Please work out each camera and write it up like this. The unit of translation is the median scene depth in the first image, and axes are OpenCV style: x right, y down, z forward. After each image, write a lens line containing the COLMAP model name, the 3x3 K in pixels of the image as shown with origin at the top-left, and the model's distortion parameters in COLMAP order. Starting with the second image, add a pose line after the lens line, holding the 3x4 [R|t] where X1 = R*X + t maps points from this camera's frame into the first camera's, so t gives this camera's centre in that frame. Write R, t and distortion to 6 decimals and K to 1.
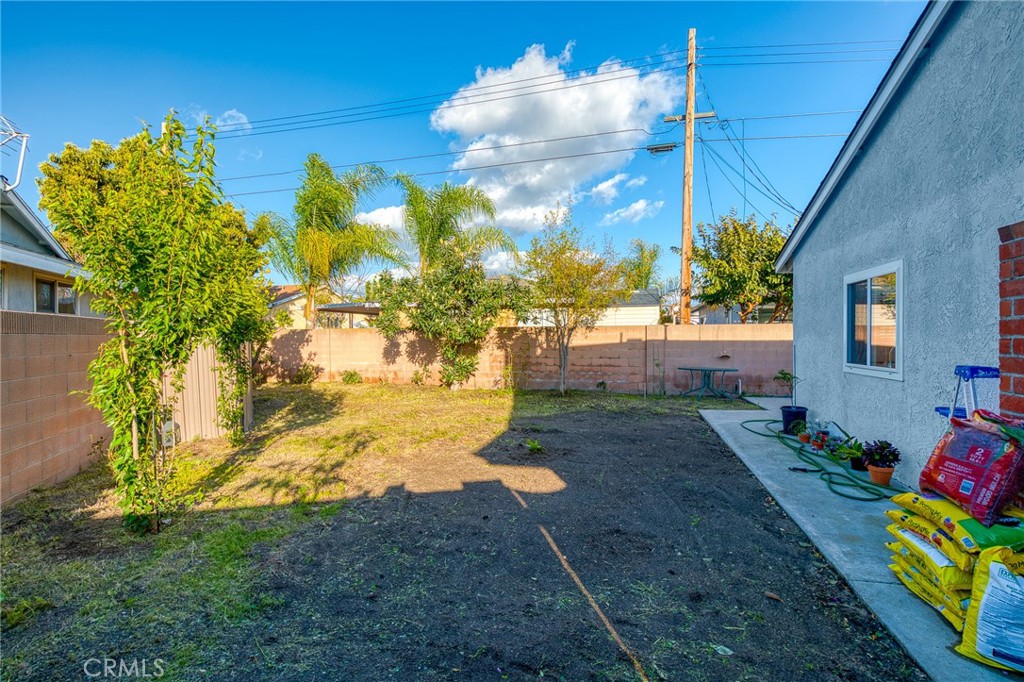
lens RADIAL K [[466.2, 0, 516.4], [0, 466.2, 338.7], [0, 0, 1]] dist [0.002526, 0.000247]
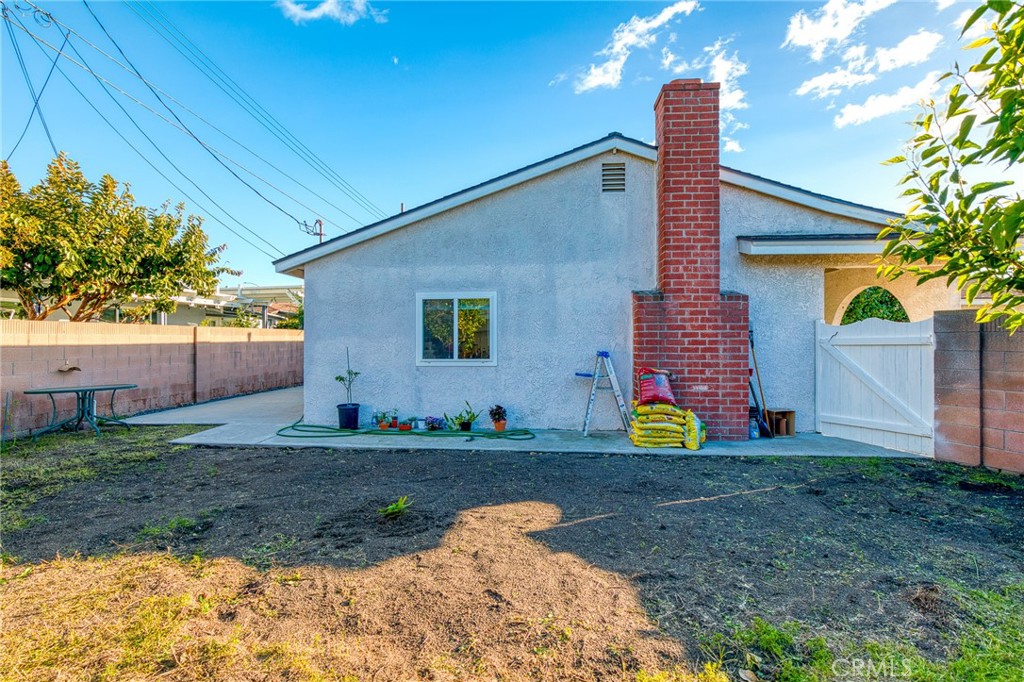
lens RADIAL K [[466.2, 0, 516.7], [0, 466.2, 342.4], [0, 0, 1]] dist [0.002526, 0.000247]
pose [[-0.162420, -0.001850, 0.986720, -0.603848], [0.005047, 0.999984, 0.002706, 0.002993], [-0.986709, 0.005419, -0.162408, 0.912922]]
